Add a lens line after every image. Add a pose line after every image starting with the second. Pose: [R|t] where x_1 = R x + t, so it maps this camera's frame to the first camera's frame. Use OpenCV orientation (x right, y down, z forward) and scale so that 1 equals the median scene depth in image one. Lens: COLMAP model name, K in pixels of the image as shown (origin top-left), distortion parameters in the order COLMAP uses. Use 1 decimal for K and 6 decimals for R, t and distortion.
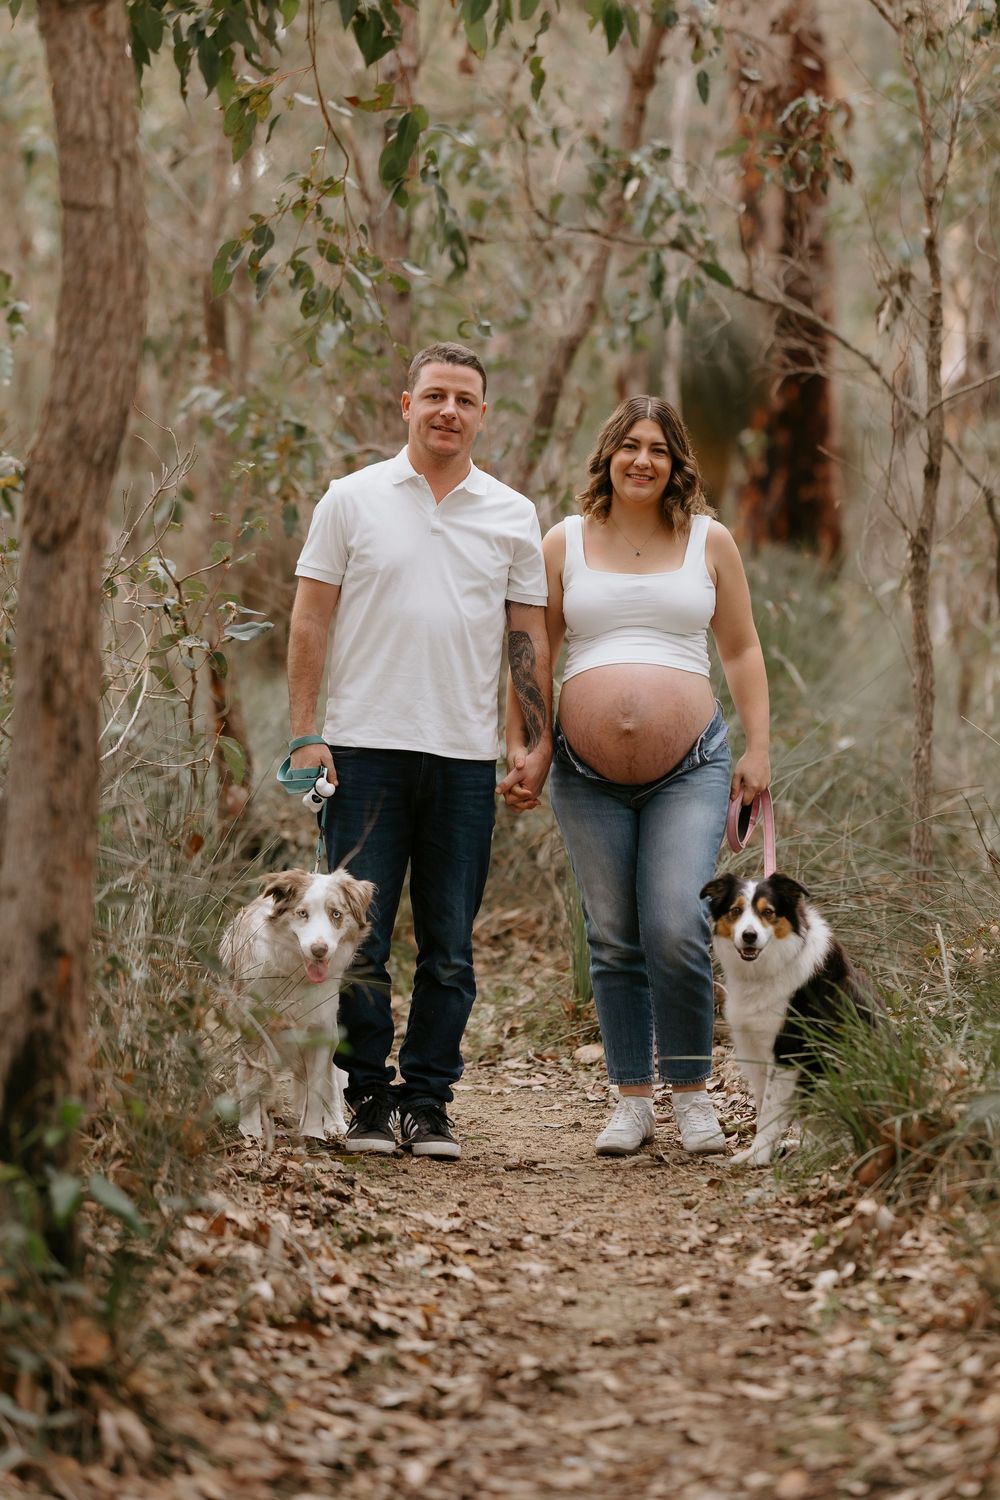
lens RADIAL K [[6080.4, 0, 500.0], [0, 6080.4, 750.0], [0, 0, 1]] dist [-0.081463, -0.448075]
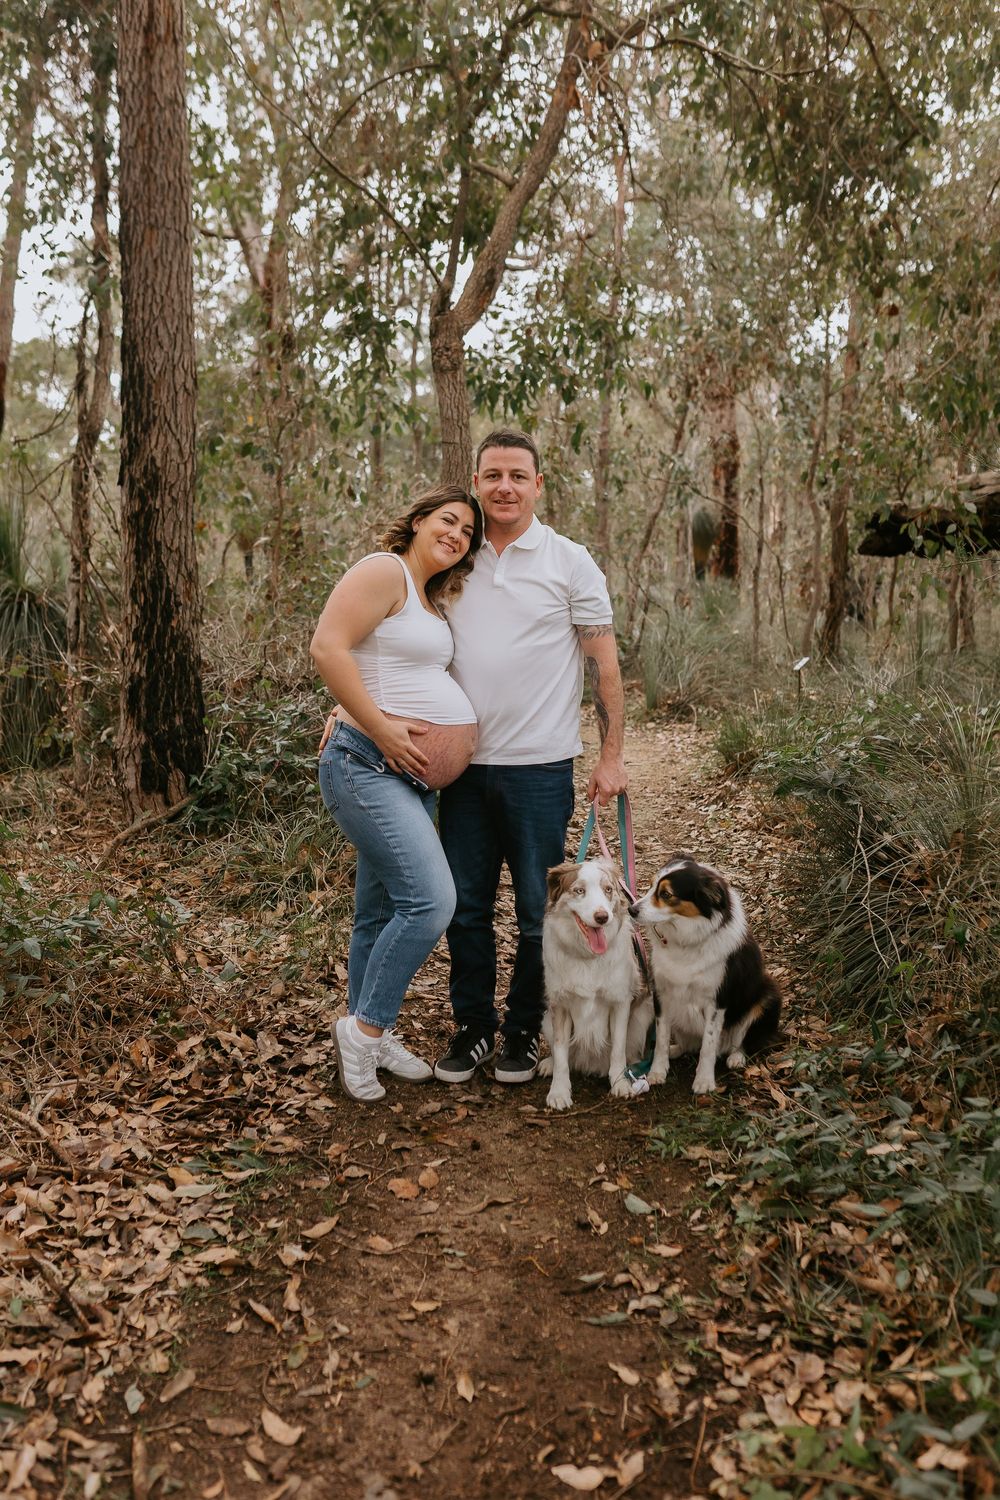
lens RADIAL K [[1499.3, 0, 500.0], [0, 1499.3, 750.0], [0, 0, 1]] dist [0.005897, -0.000532]
pose [[0.994287, 0.013001, -0.105945, 0.024533], [-0.004647, 0.996886, 0.078722, -0.000958], [0.106638, -0.077779, 0.991251, 0.222165]]
